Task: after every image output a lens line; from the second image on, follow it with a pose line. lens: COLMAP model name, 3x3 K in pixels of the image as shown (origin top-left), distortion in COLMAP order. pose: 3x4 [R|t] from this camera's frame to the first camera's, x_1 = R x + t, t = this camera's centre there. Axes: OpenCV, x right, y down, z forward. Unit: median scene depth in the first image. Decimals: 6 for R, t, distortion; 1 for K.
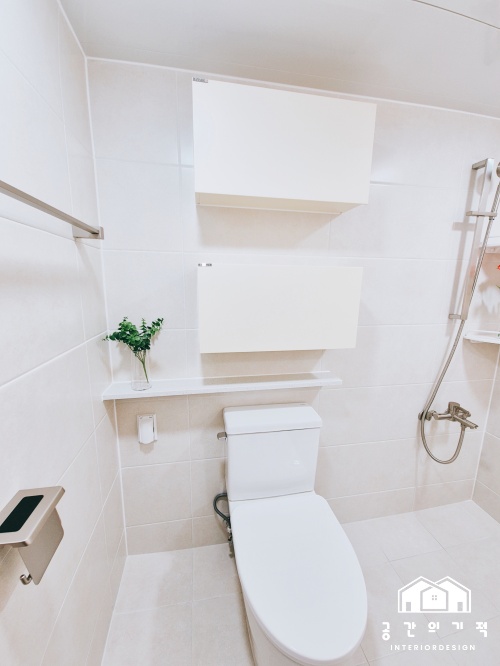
lens RADIAL K [[269.9, 0, 251.5], [0, 269.9, 334.8], [0, 0, 1]] dist [0.012292, -0.007463]
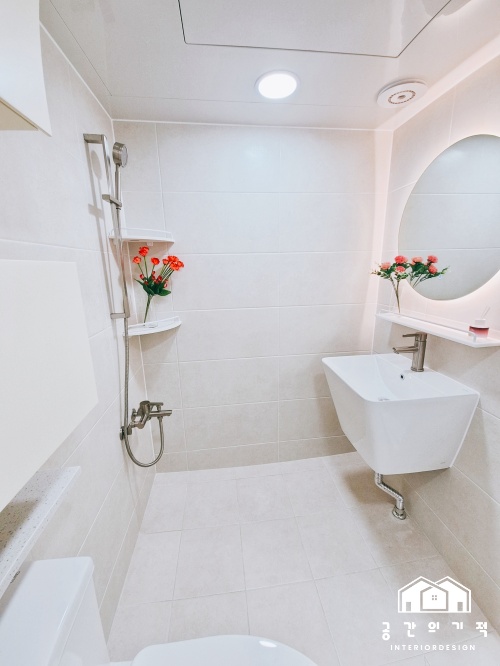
lens RADIAL K [[269.9, 0, 251.5], [0, 269.9, 334.8], [0, 0, 1]] dist [0.012292, -0.007463]
pose [[0.079748, -0.255724, 0.963455, -0.096771], [0.212368, 0.948702, 0.234230, -0.133787], [-0.973930, 0.185927, 0.129964, 0.515115]]
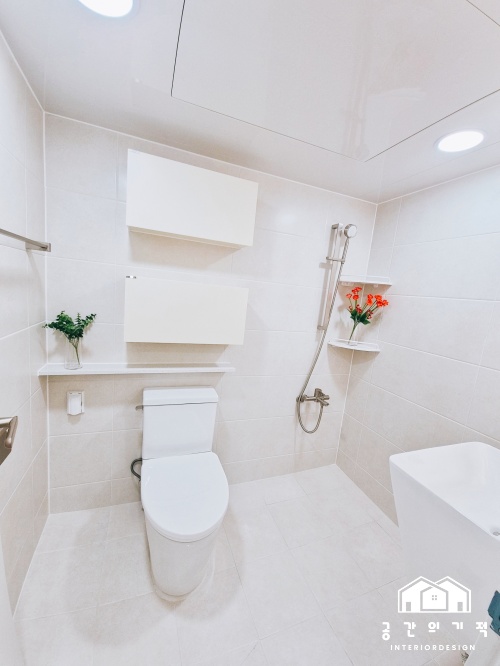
lens RADIAL K [[269.9, 0, 251.5], [0, 269.9, 334.8], [0, 0, 1]] dist [0.012292, -0.007463]
pose [[0.980425, 0.056767, 0.188535, 0.142422], [-0.052171, 0.998210, -0.029255, 0.032860], [-0.189858, 0.018846, 0.981631, -0.352690]]
